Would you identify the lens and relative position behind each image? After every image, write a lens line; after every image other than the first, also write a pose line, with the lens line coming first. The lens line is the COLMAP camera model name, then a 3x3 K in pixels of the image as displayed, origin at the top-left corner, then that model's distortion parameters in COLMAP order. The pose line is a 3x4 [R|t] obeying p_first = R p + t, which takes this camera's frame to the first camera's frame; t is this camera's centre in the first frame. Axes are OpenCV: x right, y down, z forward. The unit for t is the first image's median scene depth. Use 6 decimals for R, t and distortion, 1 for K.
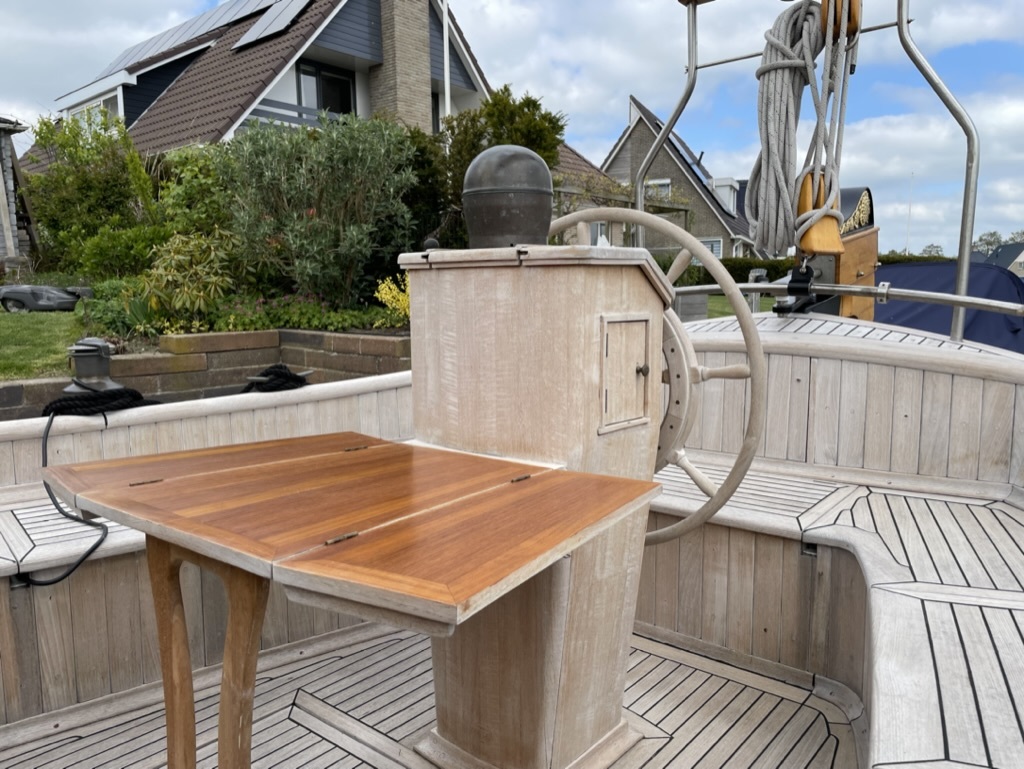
lens RADIAL K [[765.2, 0, 516.0], [0, 765.2, 388.2], [0, 0, 1]] dist [0.074563, -0.087192]
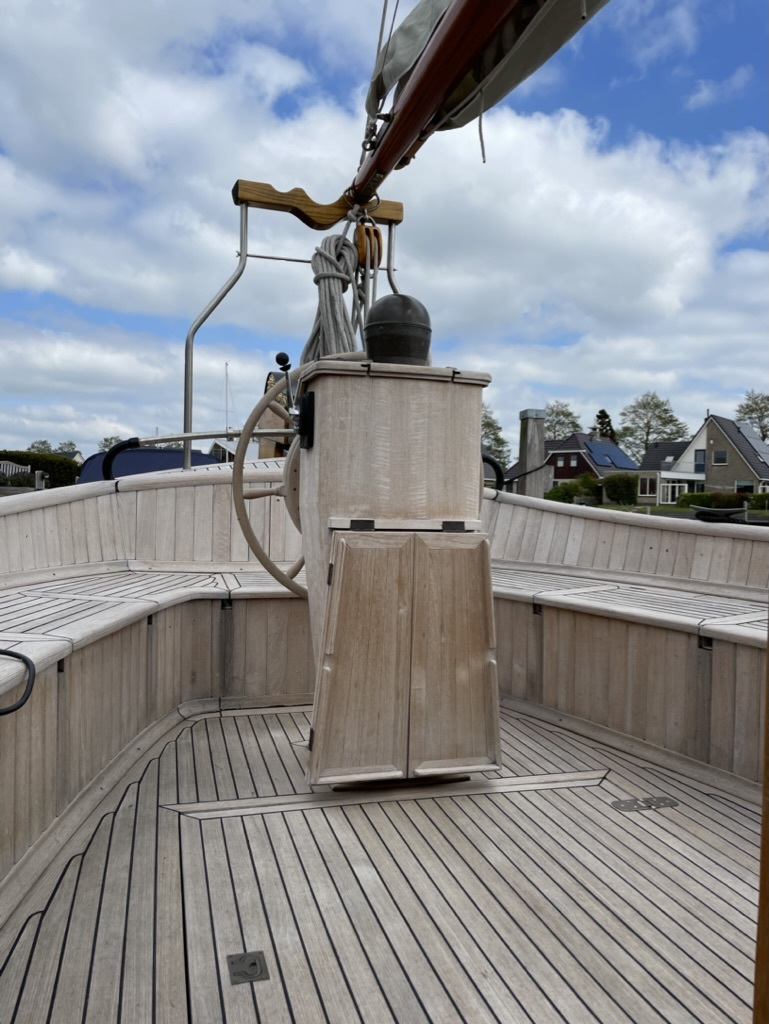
lens RADIAL K [[765.2, 0, 387.3], [0, 765.2, 510.5], [0, 0, 1]] dist [0.074563, -0.087192]
pose [[0.571042, 0.019010, 0.820701, -0.955468], [0.063340, 0.995731, -0.067136, 0.128511], [-0.818474, 0.090321, 0.567400, 0.248662]]
